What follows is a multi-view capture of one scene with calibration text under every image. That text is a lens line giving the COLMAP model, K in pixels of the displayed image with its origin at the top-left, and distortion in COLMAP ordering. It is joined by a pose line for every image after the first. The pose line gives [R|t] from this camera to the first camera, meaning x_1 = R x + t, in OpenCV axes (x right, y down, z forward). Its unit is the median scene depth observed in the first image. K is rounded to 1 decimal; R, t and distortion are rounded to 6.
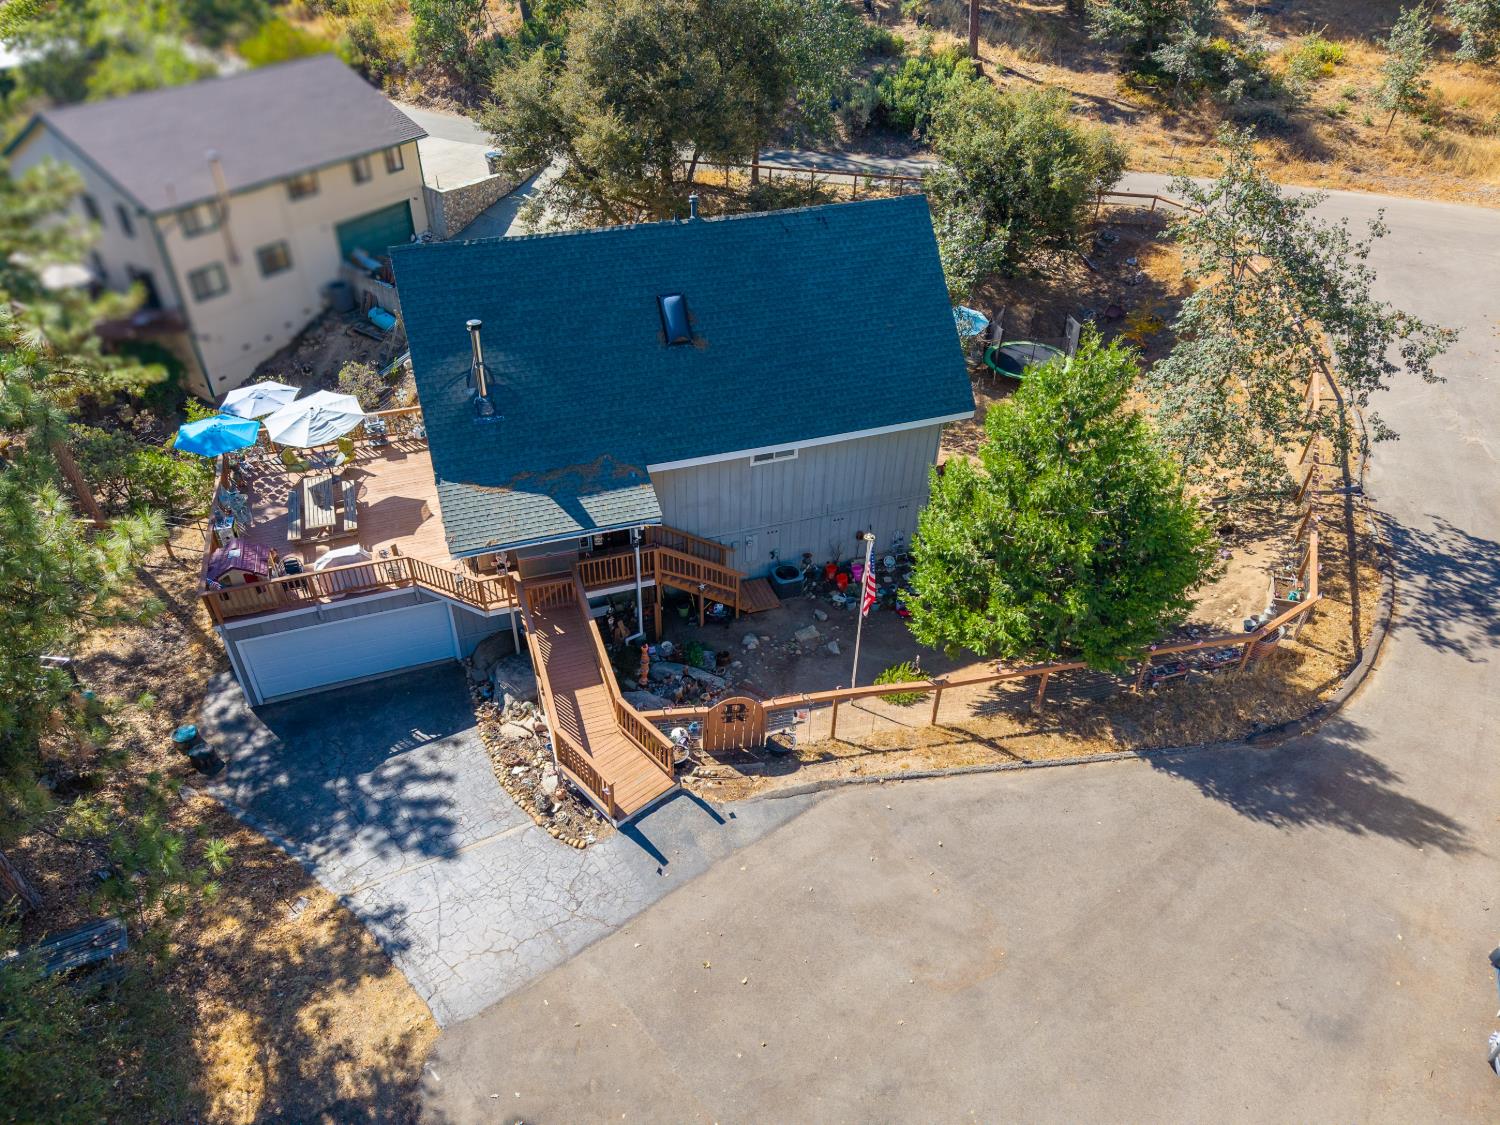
lens RADIAL K [[1020.5, 0, 746.5], [0, 1020.5, 562.6], [0, 0, 1]] dist [0.023888, -0.013653]
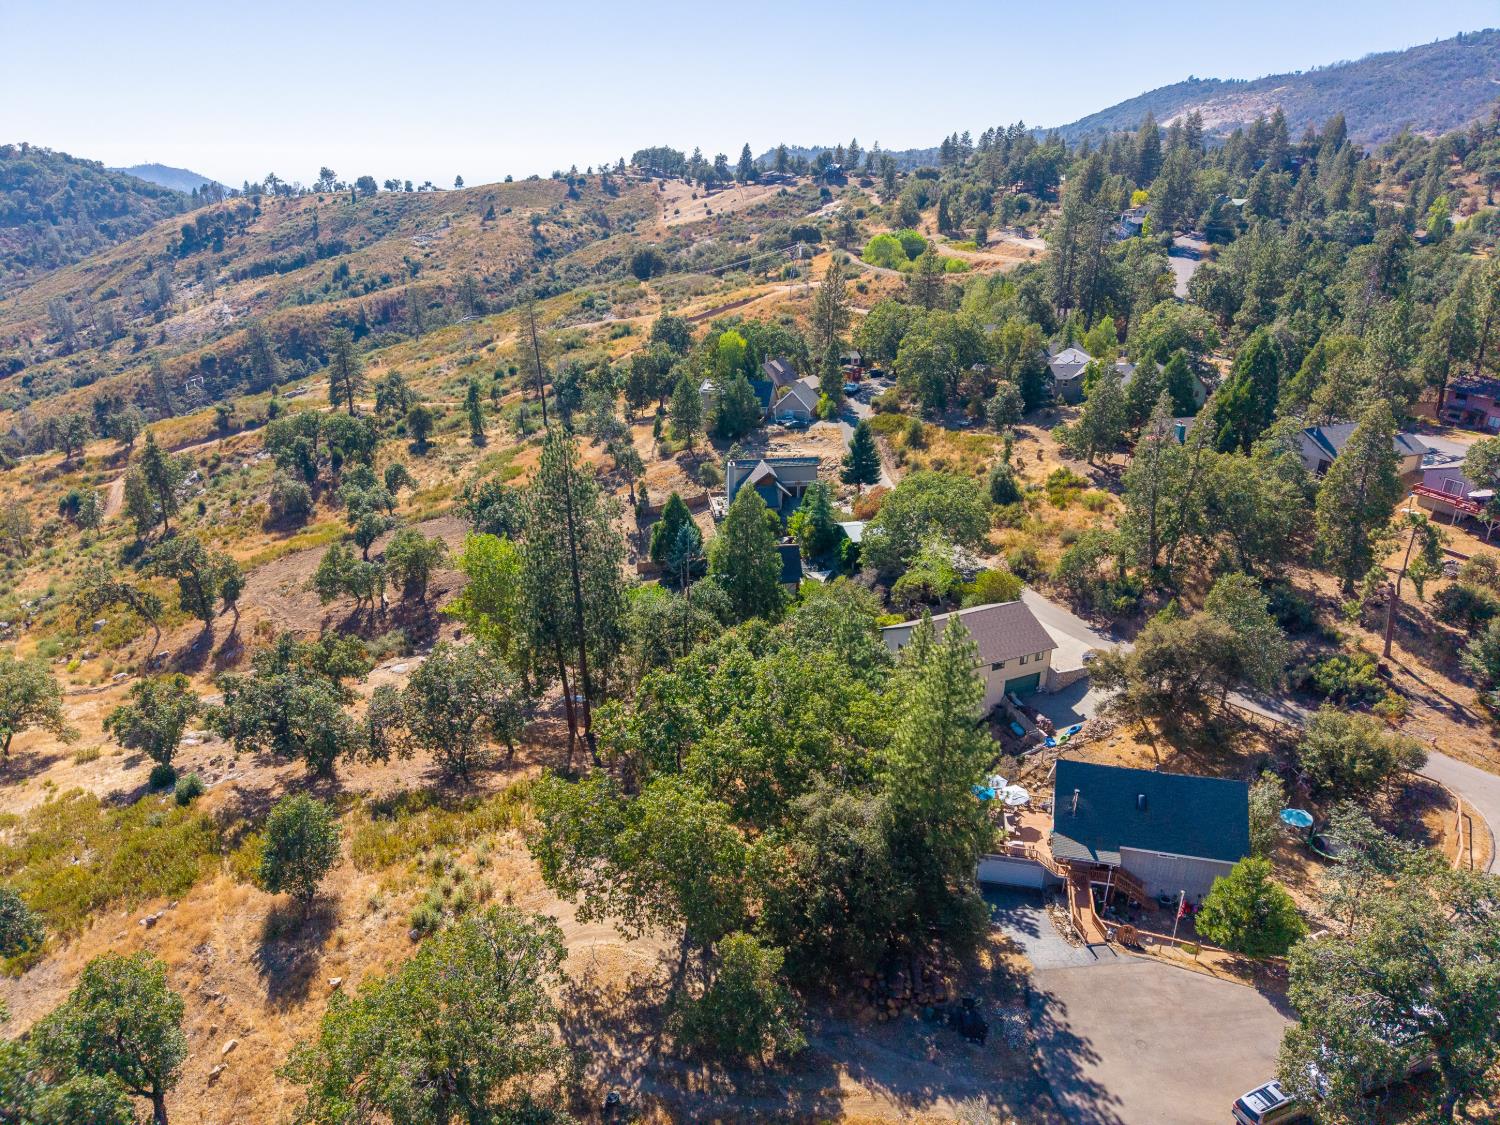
lens RADIAL K [[1020.5, 0, 739.2], [0, 1020.5, 563.6], [0, 0, 1]] dist [0.023888, -0.013653]
pose [[0.851282, 0.186670, -0.490381, 0.290032], [-0.310590, 0.932528, -0.184191, 0.037448], [0.422911, 0.309106, 0.851822, -2.462118]]
